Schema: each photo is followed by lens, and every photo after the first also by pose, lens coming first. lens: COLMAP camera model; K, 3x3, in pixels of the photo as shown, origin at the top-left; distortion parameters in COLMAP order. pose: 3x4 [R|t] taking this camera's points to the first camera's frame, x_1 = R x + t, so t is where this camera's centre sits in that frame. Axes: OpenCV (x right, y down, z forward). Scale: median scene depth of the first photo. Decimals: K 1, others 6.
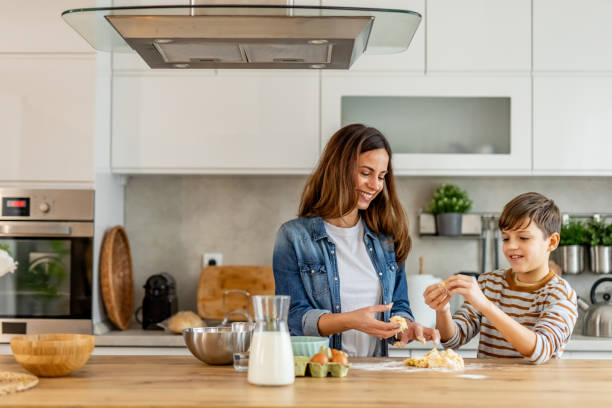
lens RADIAL K [[1011.1, 0, 288.4], [0, 1011.1, 222.8], [0, 0, 1]] dist [0.036727, 0.000000]
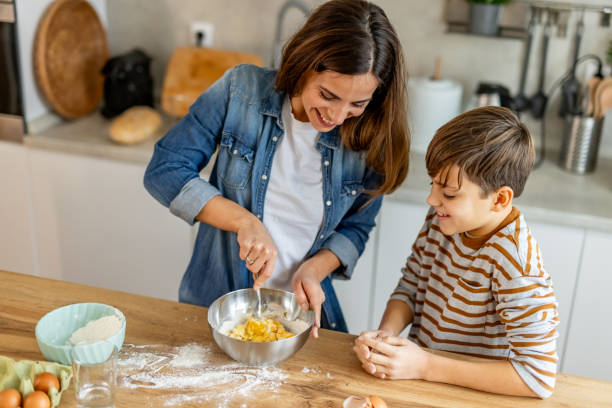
lens RADIAL K [[872.1, 0, 312.3], [0, 872.1, 207.0], [0, 0, 1]] dist [0.010034, 0.000000]
pose [[0.971135, 0.121590, -0.205213, 0.189270], [-0.031405, 0.918012, 0.395306, -0.124181], [0.236453, -0.377451, 0.895333, 0.333467]]
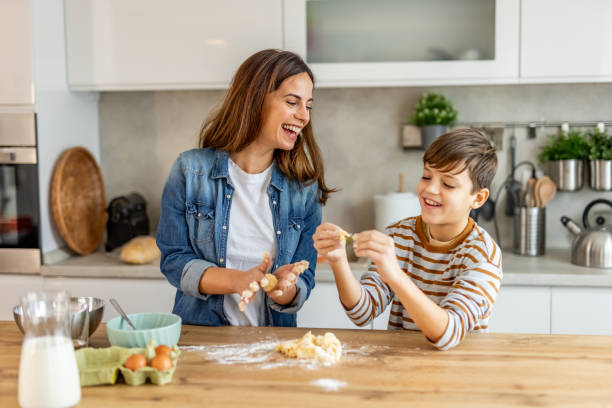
lens RADIAL K [[872.1, 0, 304.6], [0, 872.1, 195.0], [0, 0, 1]] dist [0.010034, 0.000000]
pose [[0.991366, -0.007240, -0.130925, 0.148997], [0.022530, 0.993031, 0.115681, -0.041148], [0.129175, -0.117632, 0.984620, 0.206281]]
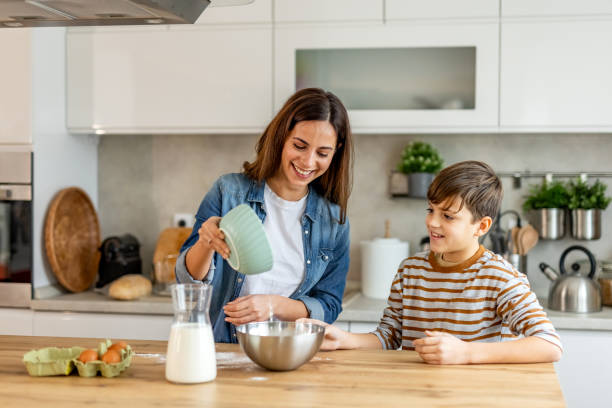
lens RADIAL K [[944.9, 0, 320.5], [0, 944.9, 205.7], [0, 0, 1]] dist [0.013831, 0.000000]
pose [[0.986897, 0.004459, -0.161287, 0.212770], [0.003056, 0.998922, 0.046317, -0.020164], [0.161320, -0.046203, 0.985820, 0.128452]]
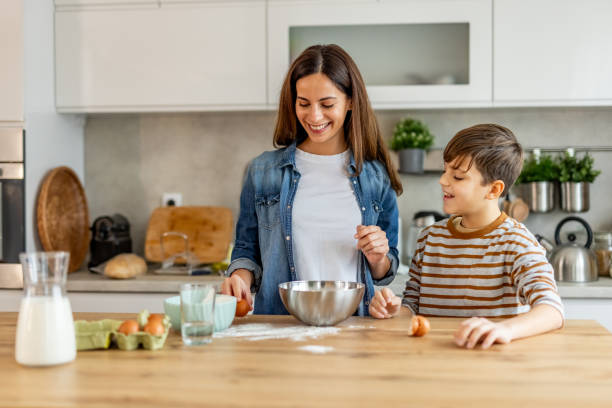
lens RADIAL K [[872.1, 0, 310.0], [0, 872.1, 195.8], [0, 0, 1]] dist [0.010034, 0.000000]
pose [[0.995503, -0.008057, -0.094389, 0.144288], [0.011879, 0.999129, 0.039998, 0.000458], [0.093984, -0.040939, 0.994732, 0.181453]]
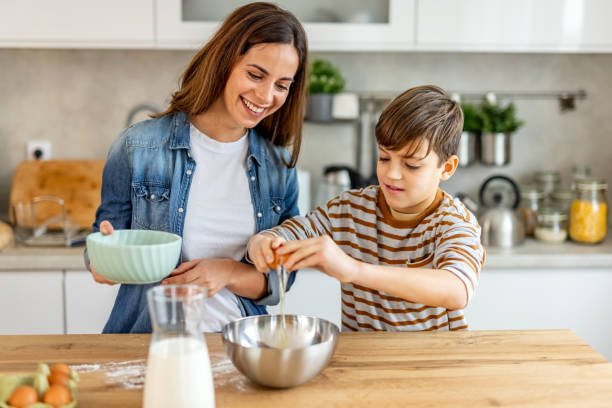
lens RADIAL K [[872.1, 0, 311.6], [0, 872.1, 195.4], [0, 0, 1]] dist [0.010034, 0.000000]
pose [[0.997119, -0.011600, 0.074955, 0.099307], [-0.000018, 0.988198, 0.153183, -0.037692], [-0.075848, -0.152743, 0.985351, 0.280460]]
